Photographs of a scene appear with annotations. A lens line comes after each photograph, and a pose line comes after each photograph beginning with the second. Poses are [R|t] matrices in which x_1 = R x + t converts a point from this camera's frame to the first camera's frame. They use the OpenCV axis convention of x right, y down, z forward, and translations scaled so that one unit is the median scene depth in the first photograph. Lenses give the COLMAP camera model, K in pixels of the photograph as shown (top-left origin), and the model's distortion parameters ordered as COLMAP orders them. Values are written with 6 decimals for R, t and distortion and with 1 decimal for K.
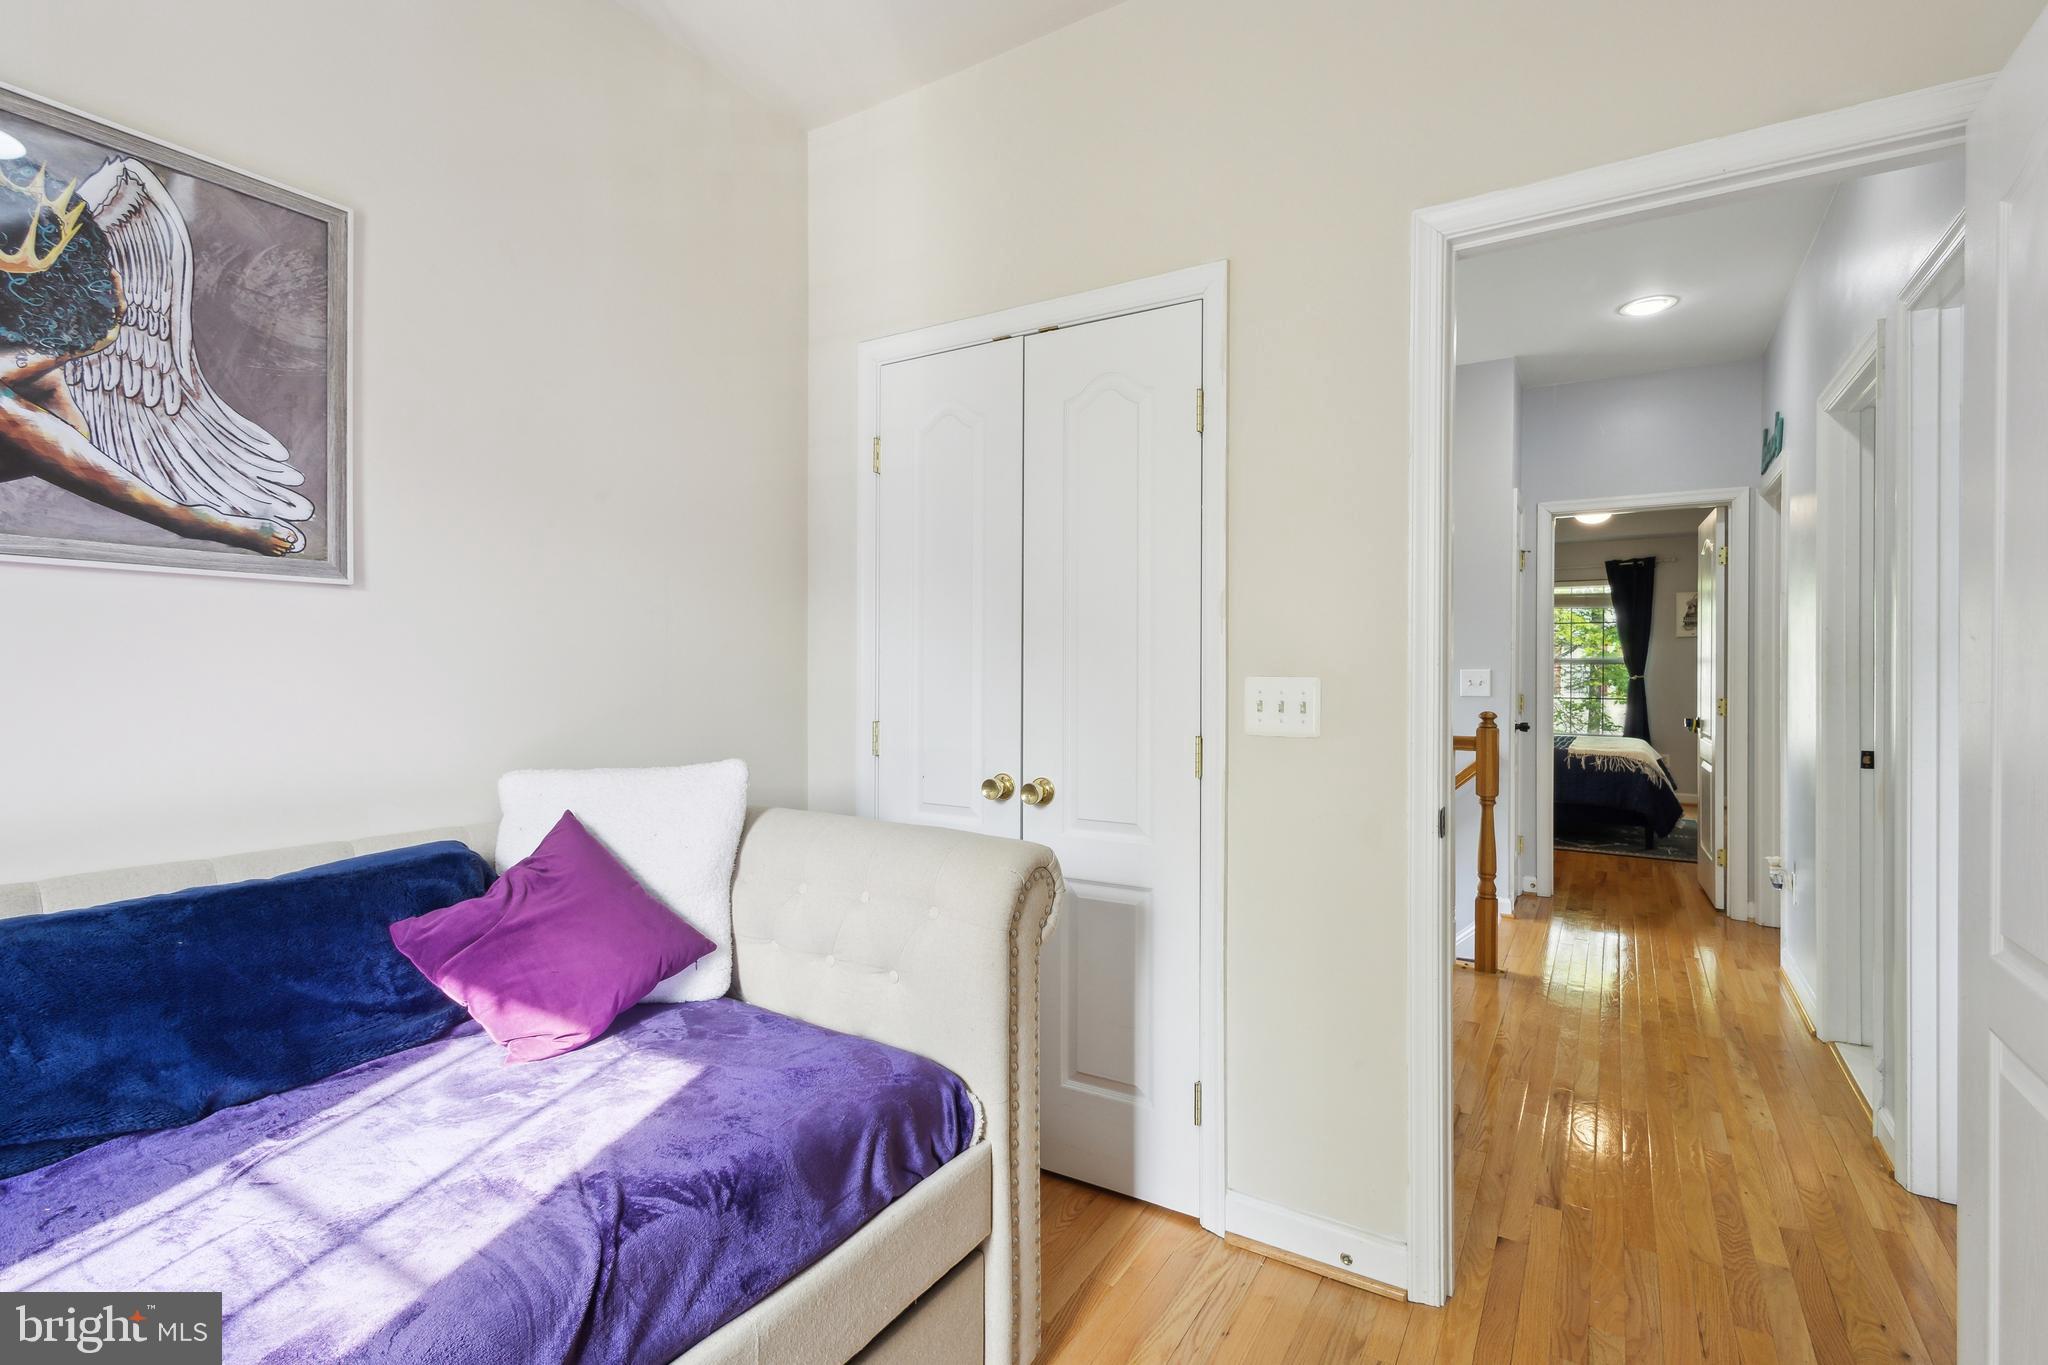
lens RADIAL K [[949.4, 0, 1028.4], [0, 949.4, 669.3], [0, 0, 1]] dist [0.018421, -0.004861]
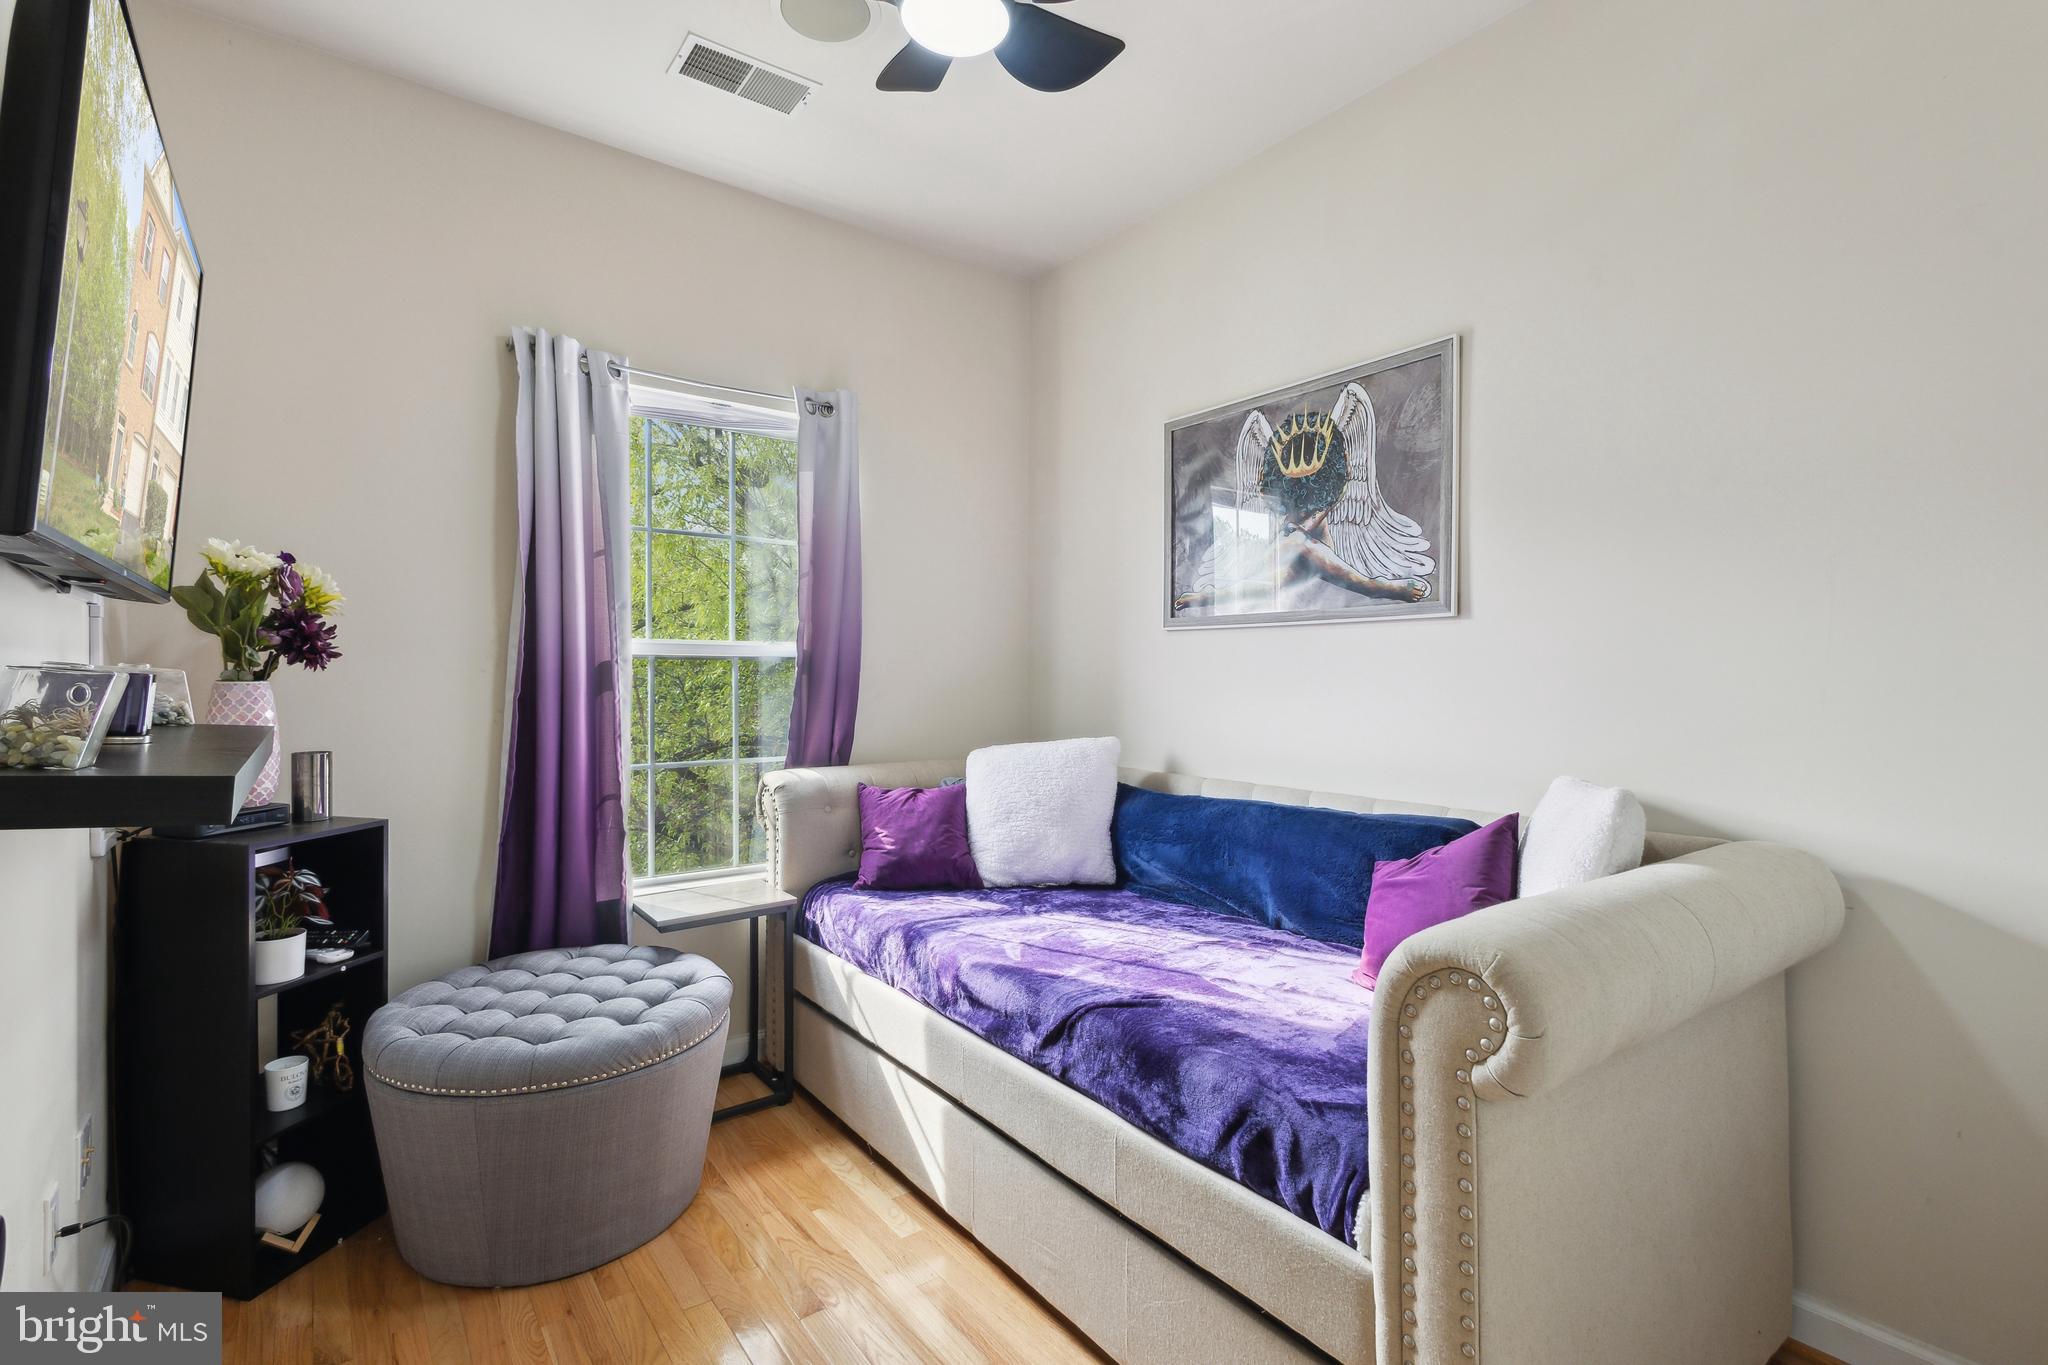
lens RADIAL K [[949.4, 0, 1026.4], [0, 949.4, 681.5], [0, 0, 1]] dist [0.018421, -0.004861]
pose [[-0.368074, -0.003751, -0.929789, 0.813175], [-0.004488, 0.999987, -0.002257, 0.008818], [0.929786, 0.003342, -0.368086, 1.029619]]
